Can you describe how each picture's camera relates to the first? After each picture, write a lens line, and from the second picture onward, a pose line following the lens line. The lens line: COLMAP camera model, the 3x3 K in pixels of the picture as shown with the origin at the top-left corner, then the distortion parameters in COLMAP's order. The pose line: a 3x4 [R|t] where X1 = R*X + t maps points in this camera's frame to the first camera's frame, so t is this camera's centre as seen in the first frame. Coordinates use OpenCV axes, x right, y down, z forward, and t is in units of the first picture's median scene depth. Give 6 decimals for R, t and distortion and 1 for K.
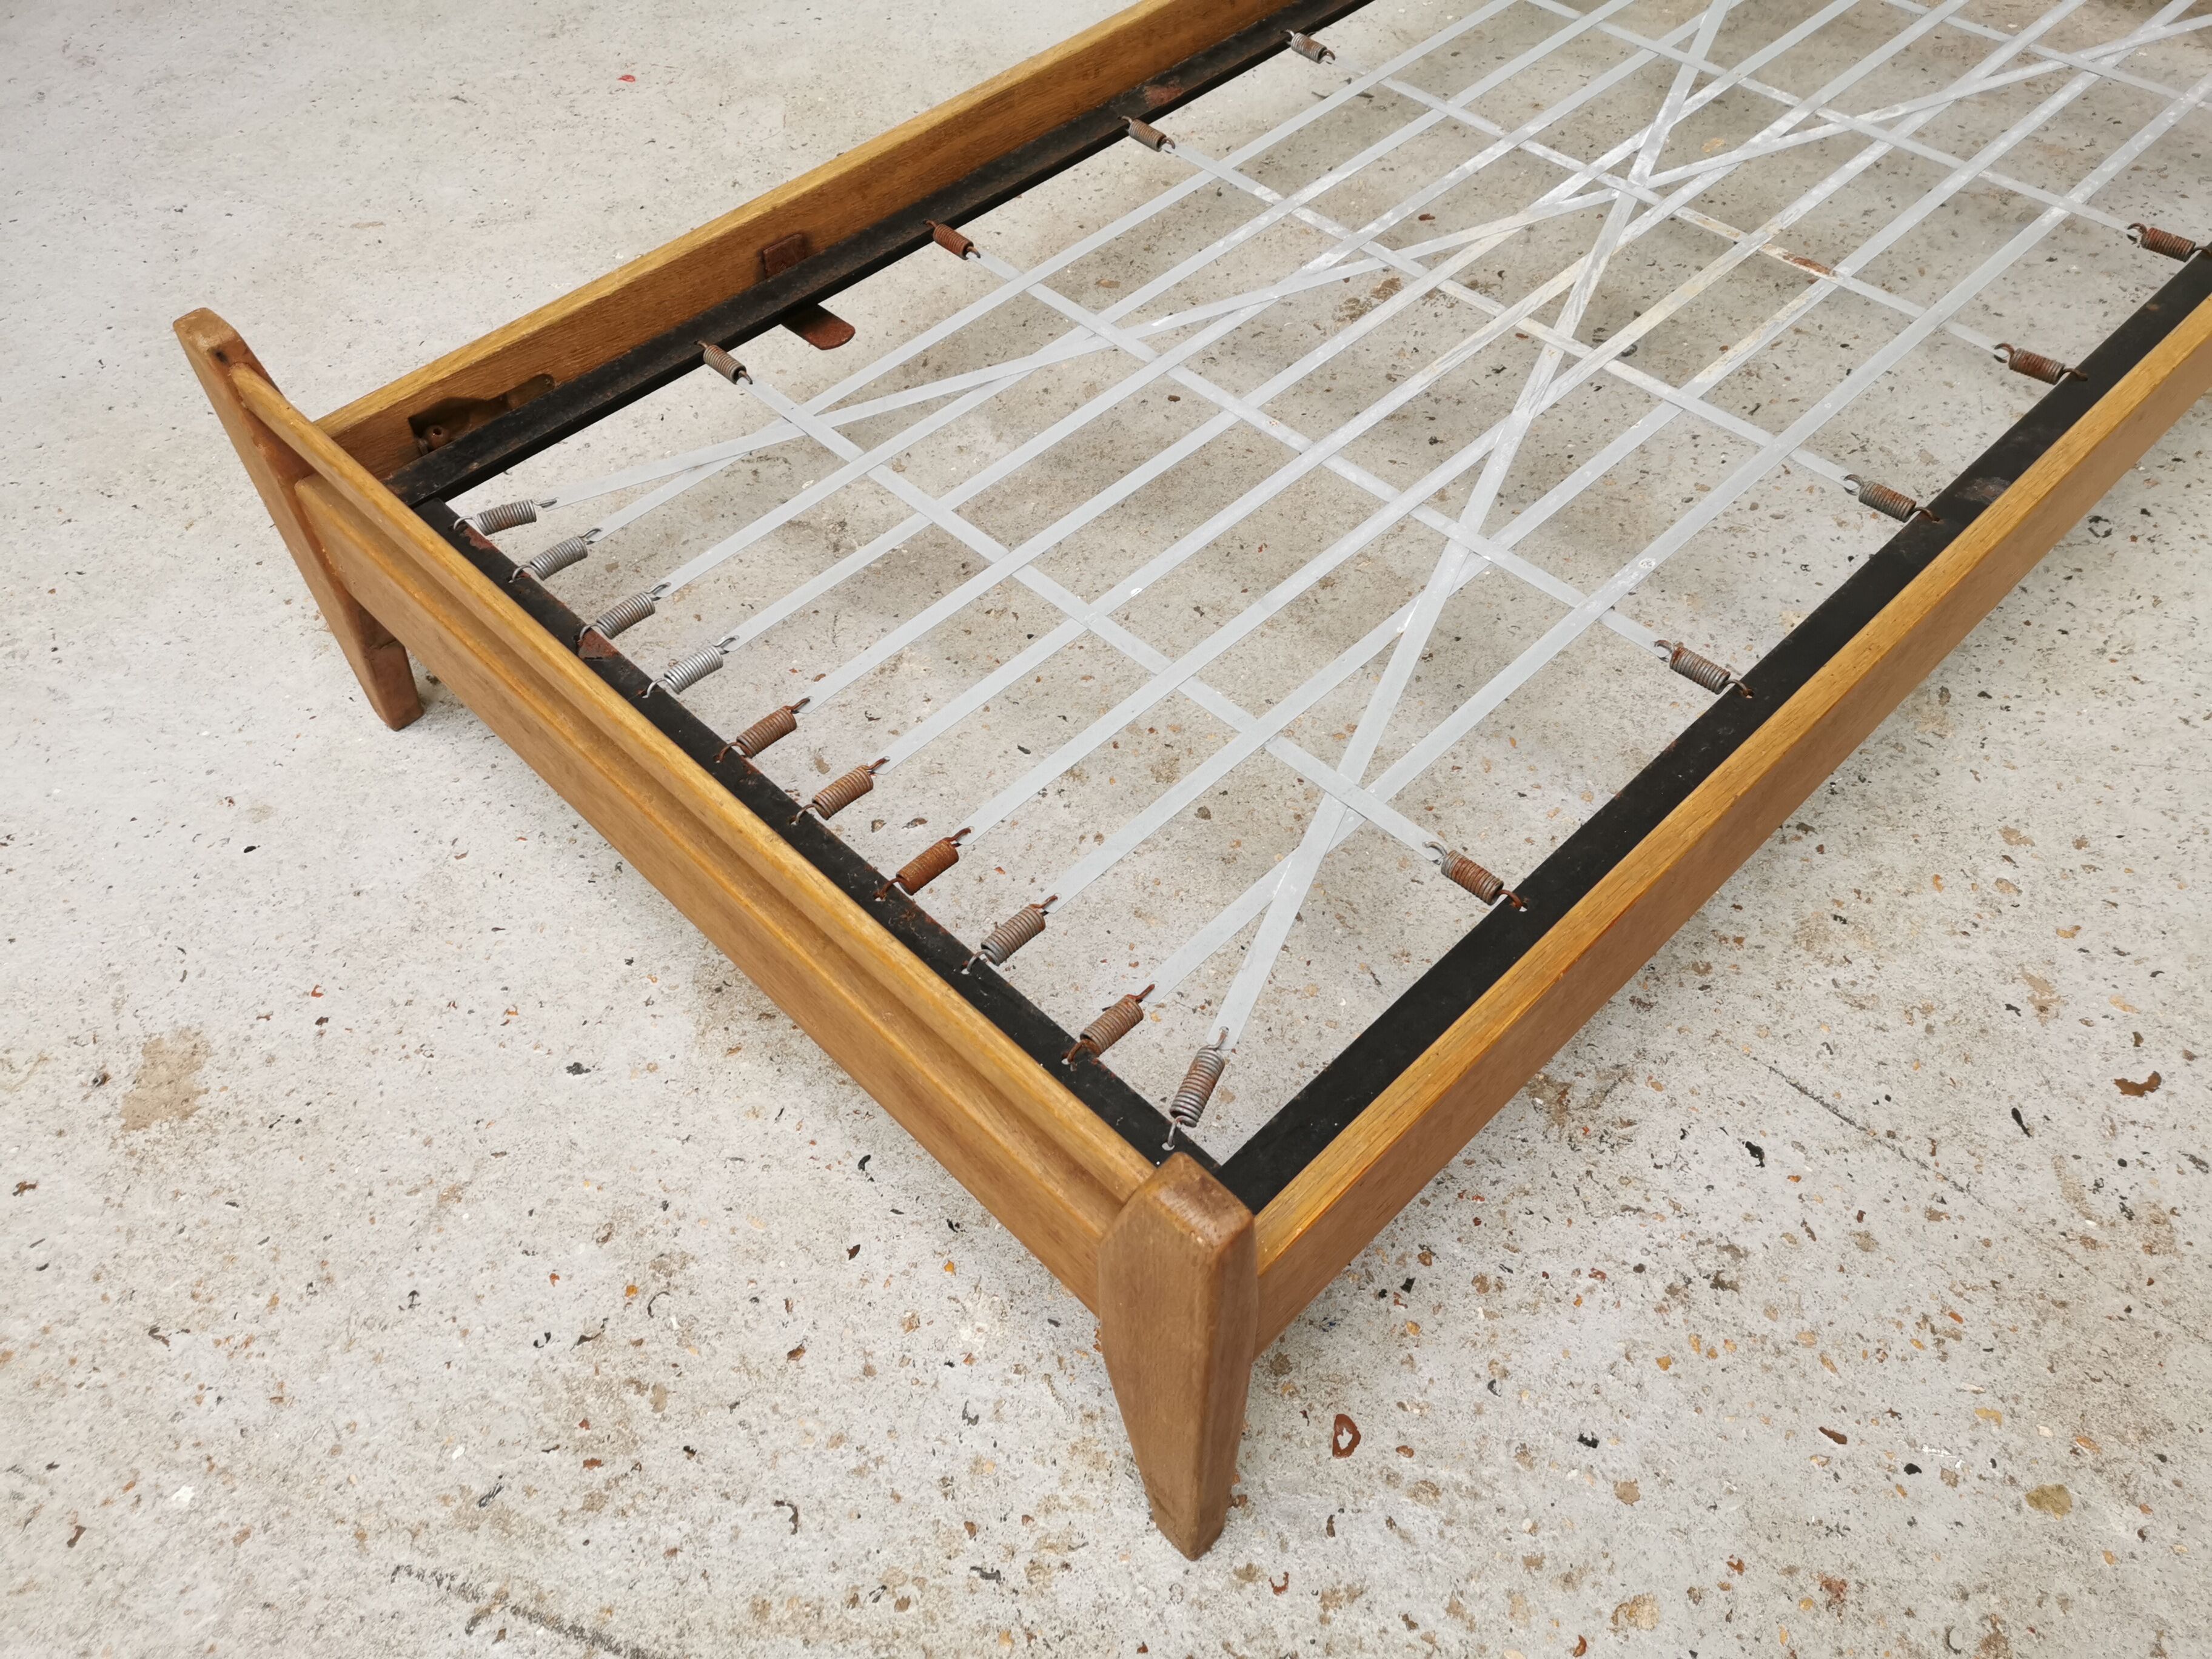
lens RADIAL K [[1703.6, 0, 1101.6], [0, 1703.6, 838.9], [0, 0, 1]] dist [0.060778, -0.059485]
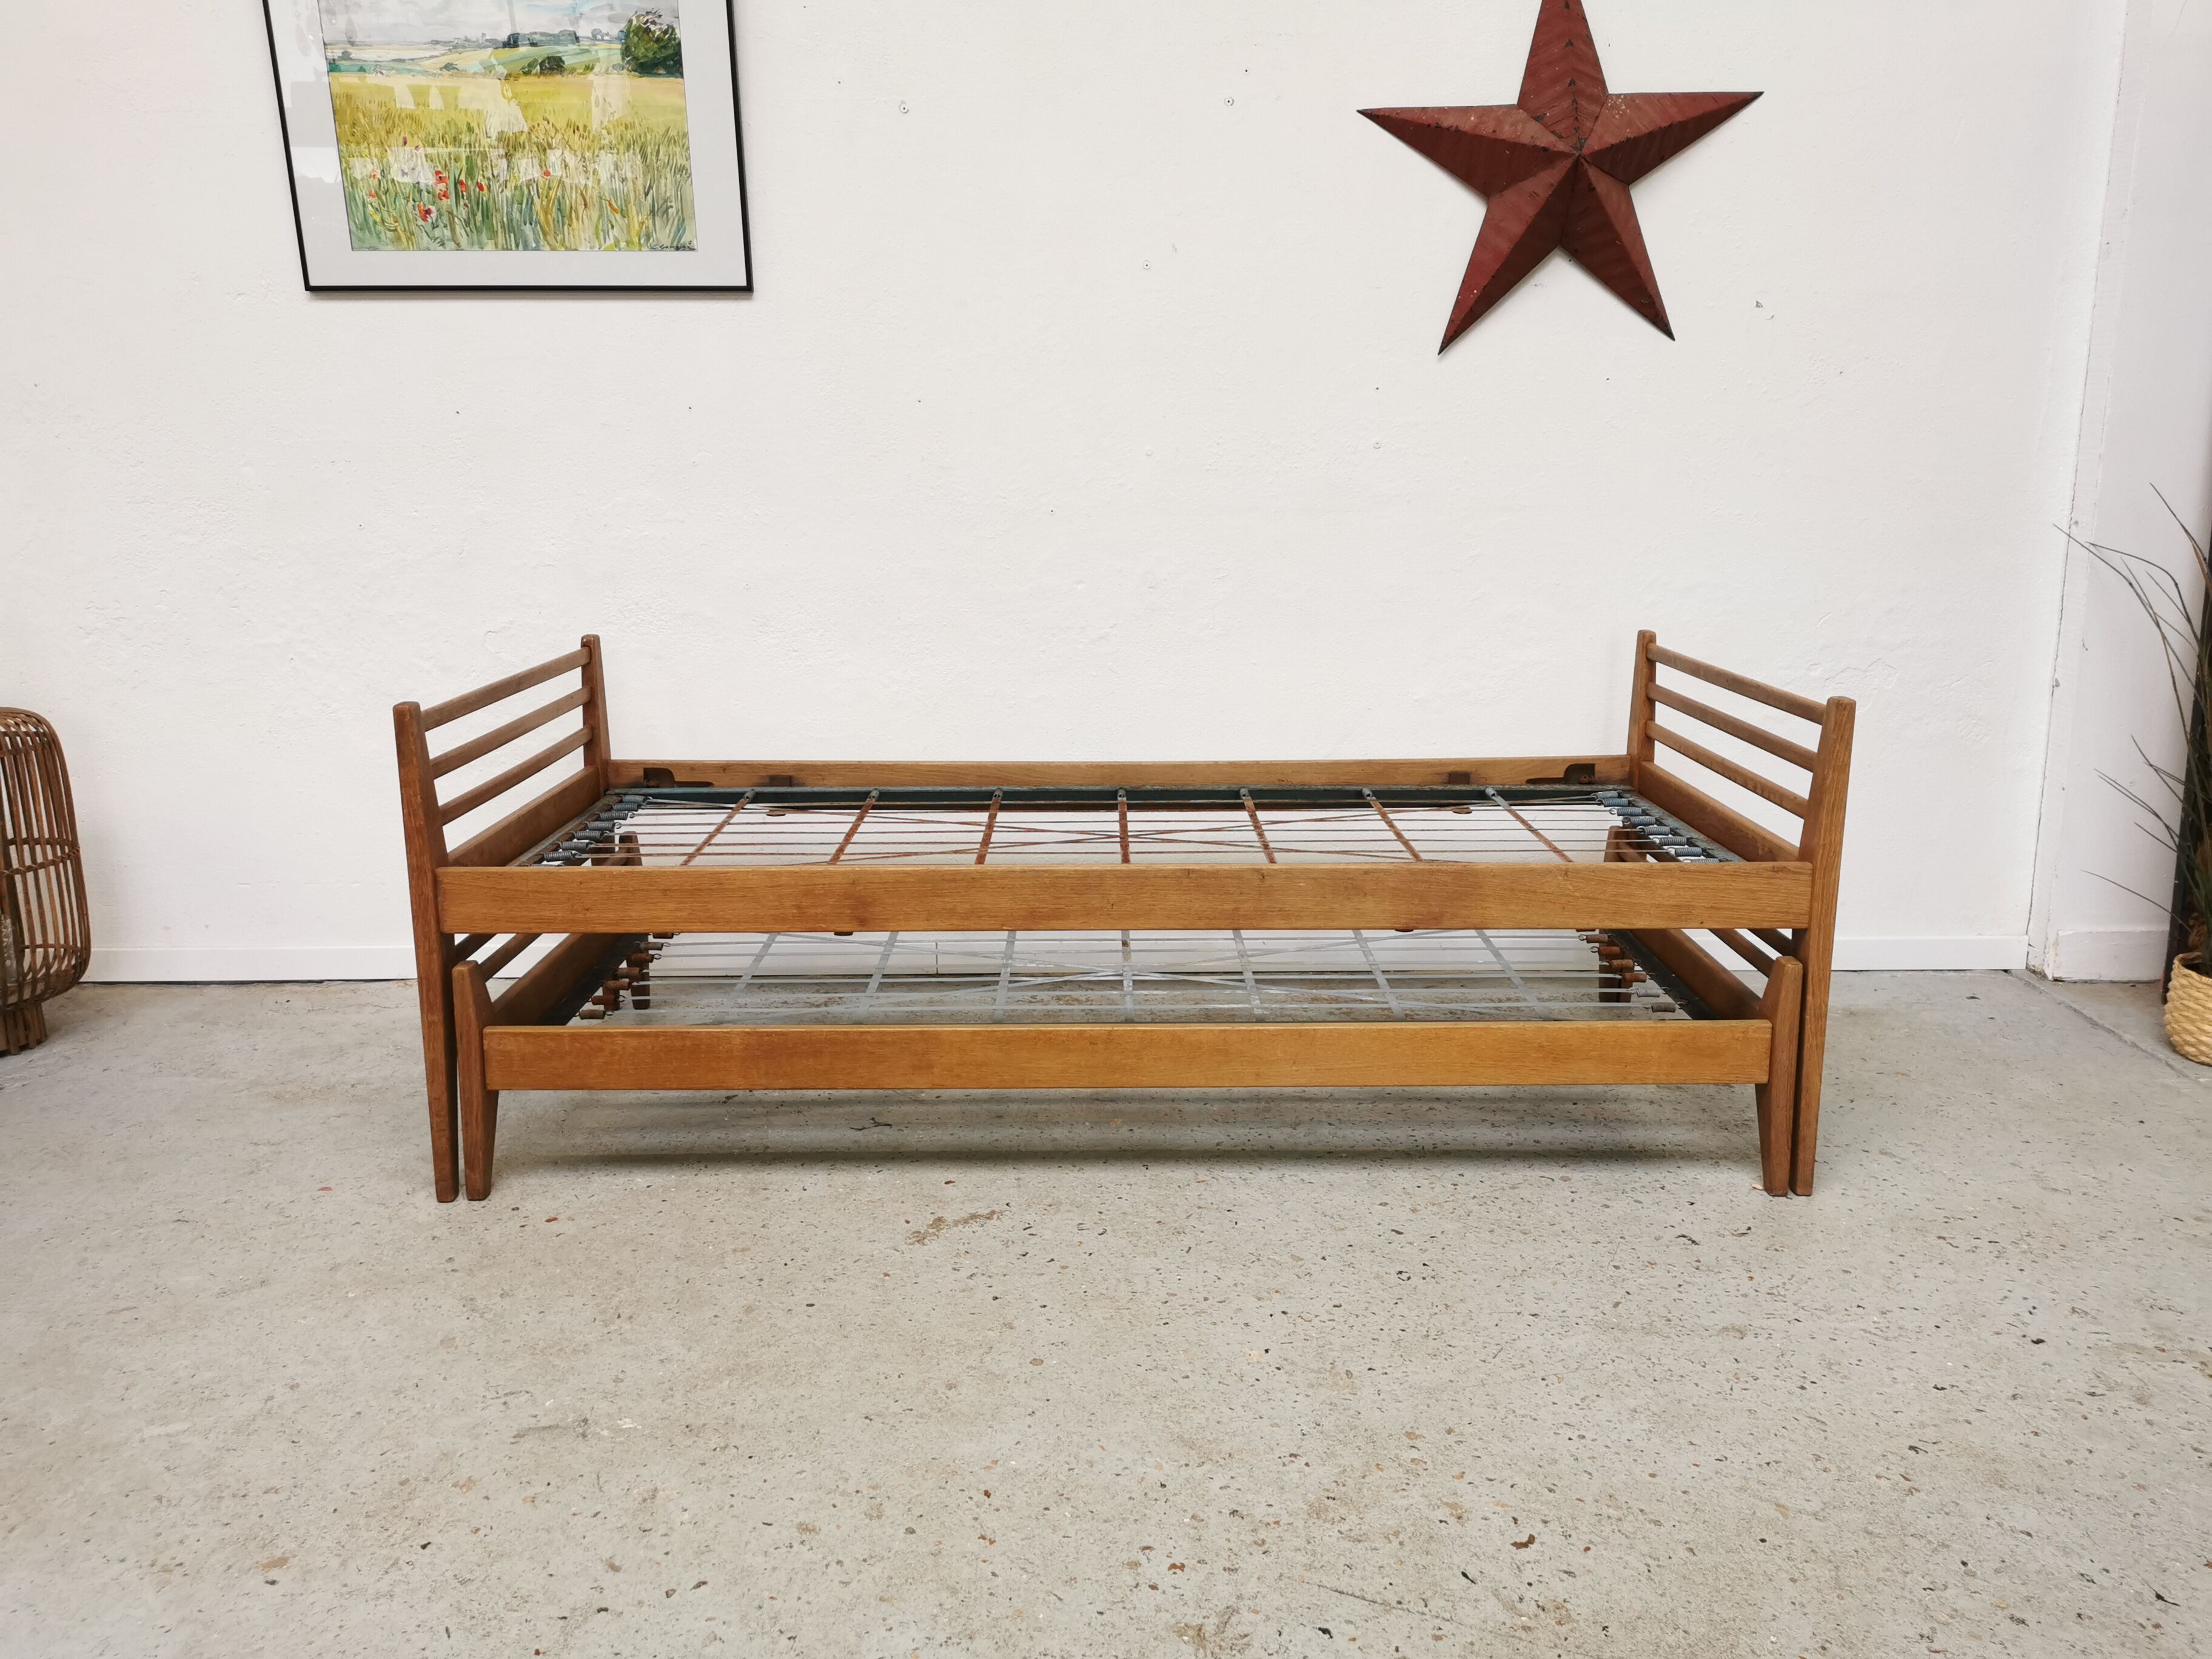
lens RADIAL K [[1703.6, 0, 1107.8], [0, 1703.6, 825.6], [0, 0, 1]] dist [0.060778, -0.059485]
pose [[0.937138, -0.058823, 0.343965, -0.283489], [0.257409, 0.782049, -0.567574, 0.444210], [-0.235611, 0.620435, 0.748029, -0.538573]]
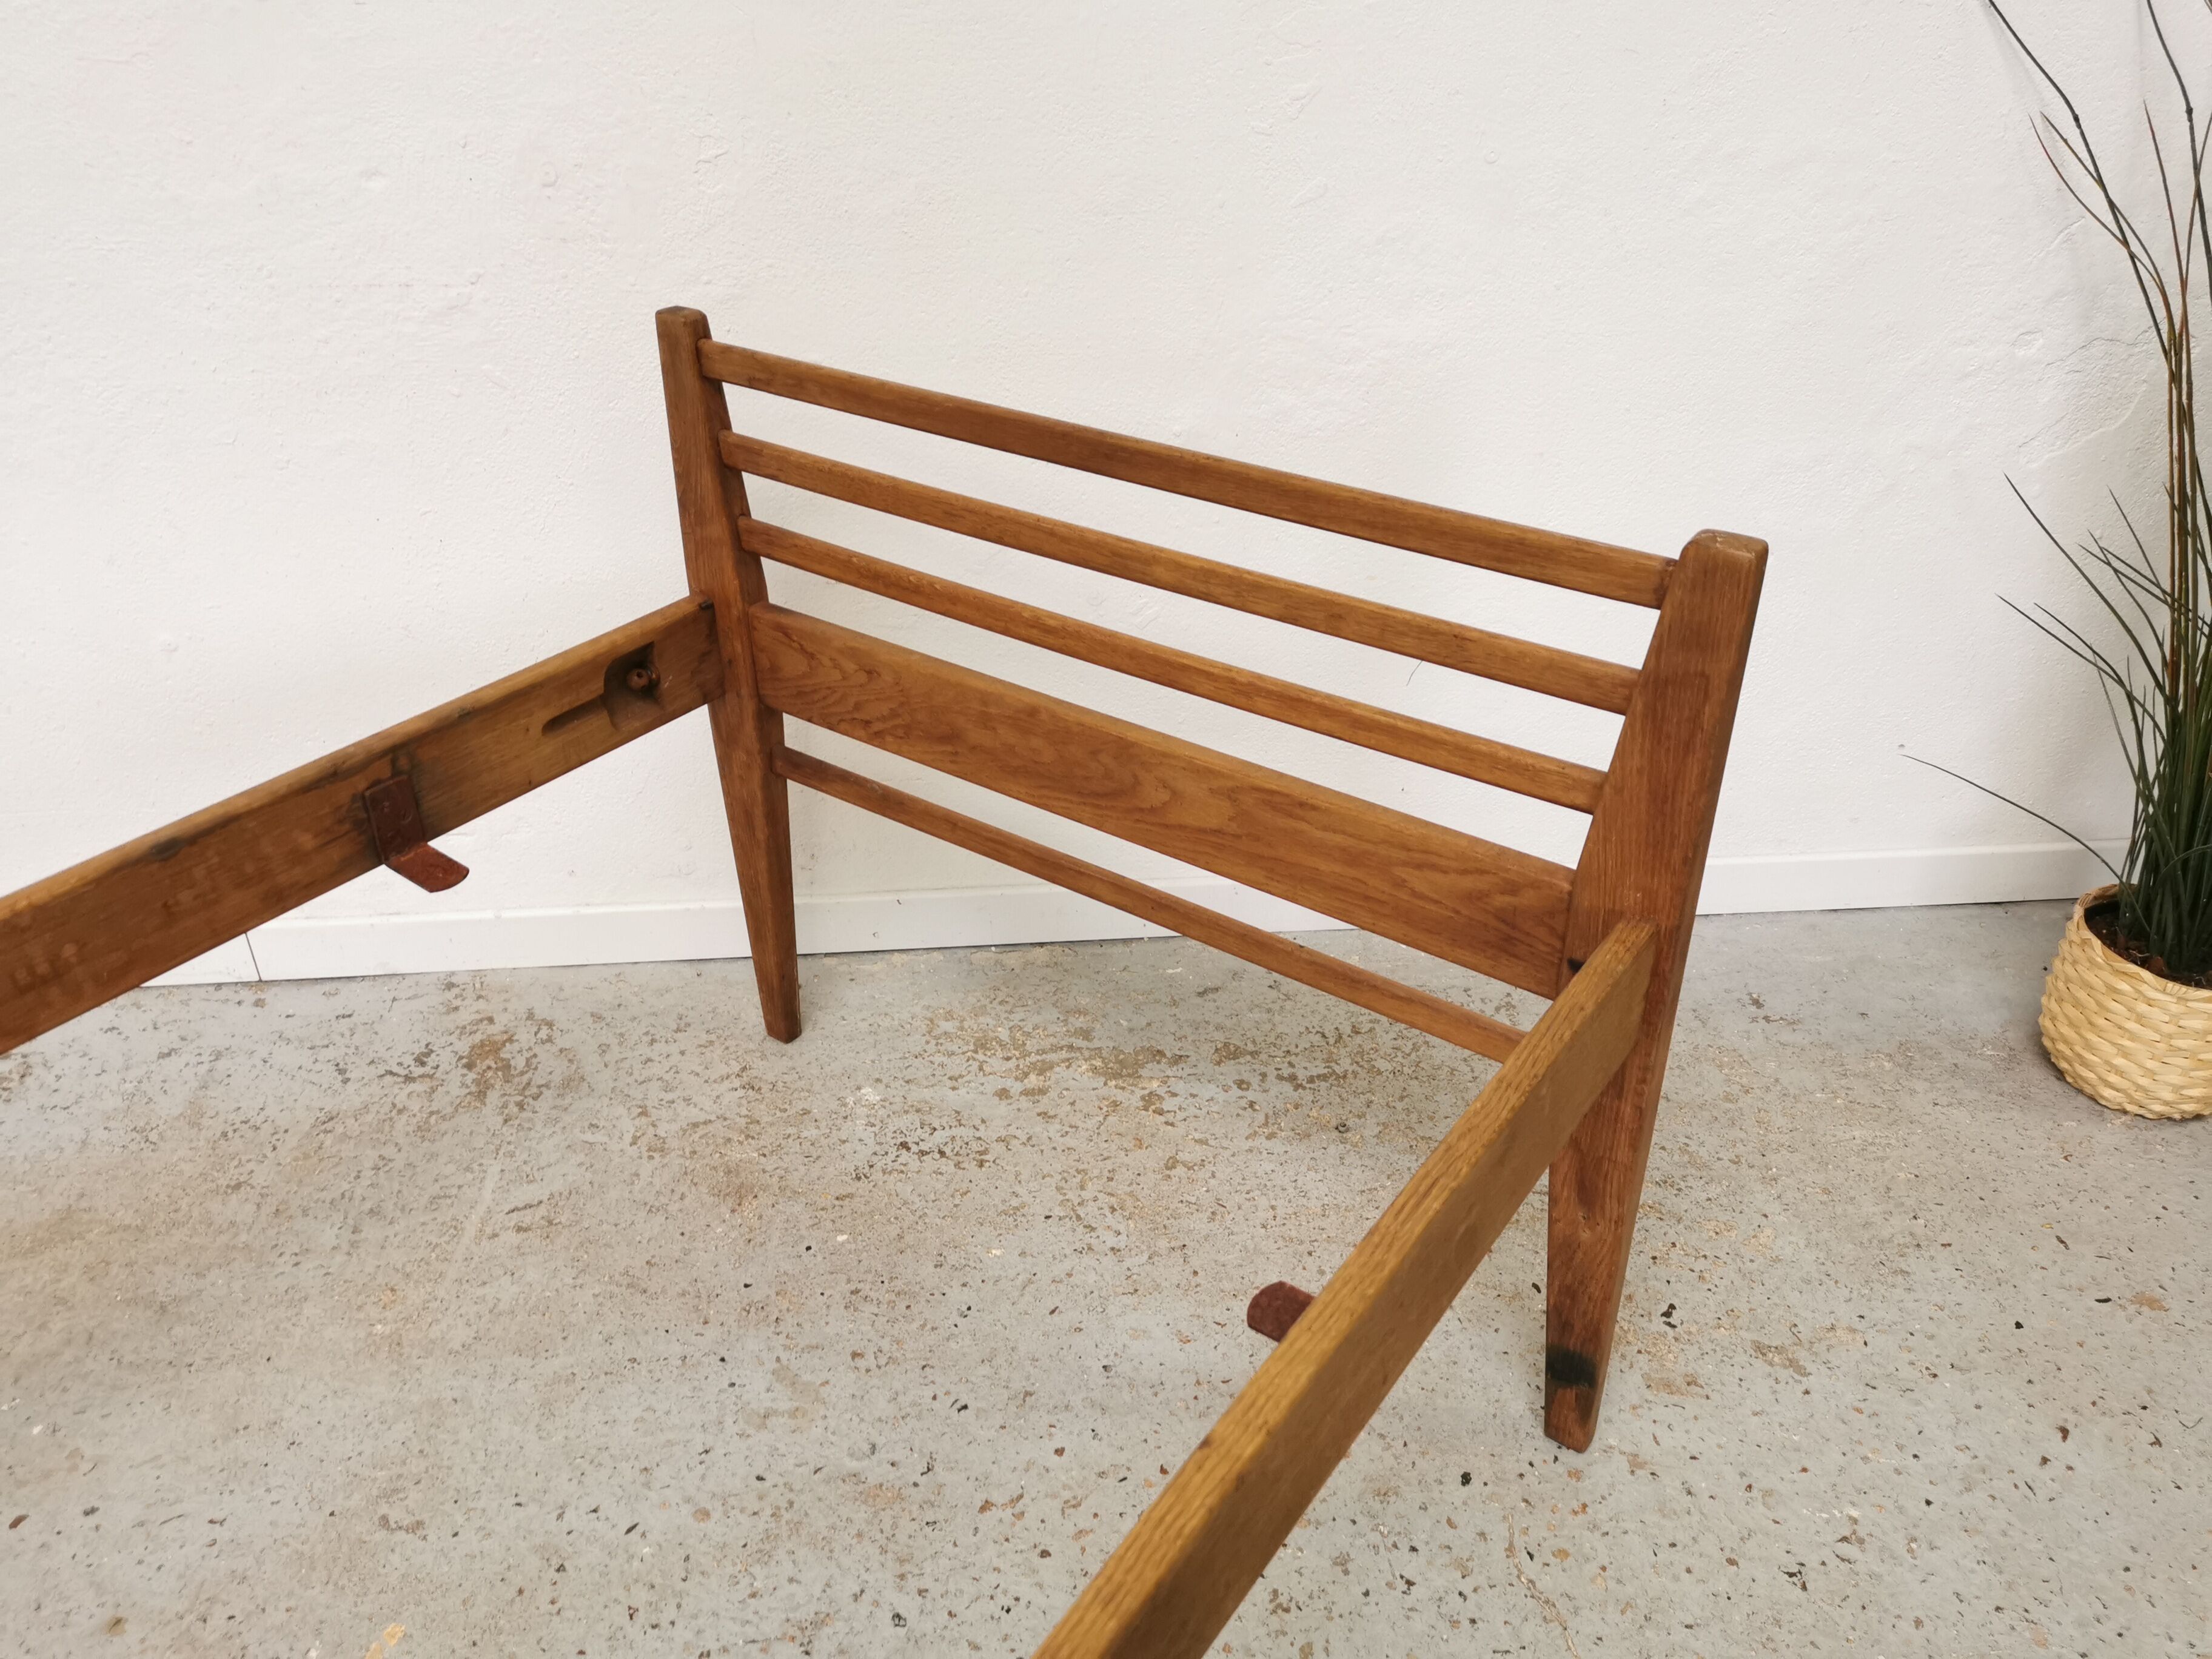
lens RADIAL K [[1703.6, 0, 1108.4], [0, 1703.6, 832.0], [0, 0, 1]] dist [0.060778, -0.059485]
pose [[0.917643, -0.196695, 0.345316, 0.755810], [0.299826, 0.912980, -0.276715, -0.720236], [-0.260838, 0.357461, 0.896764, 0.399941]]
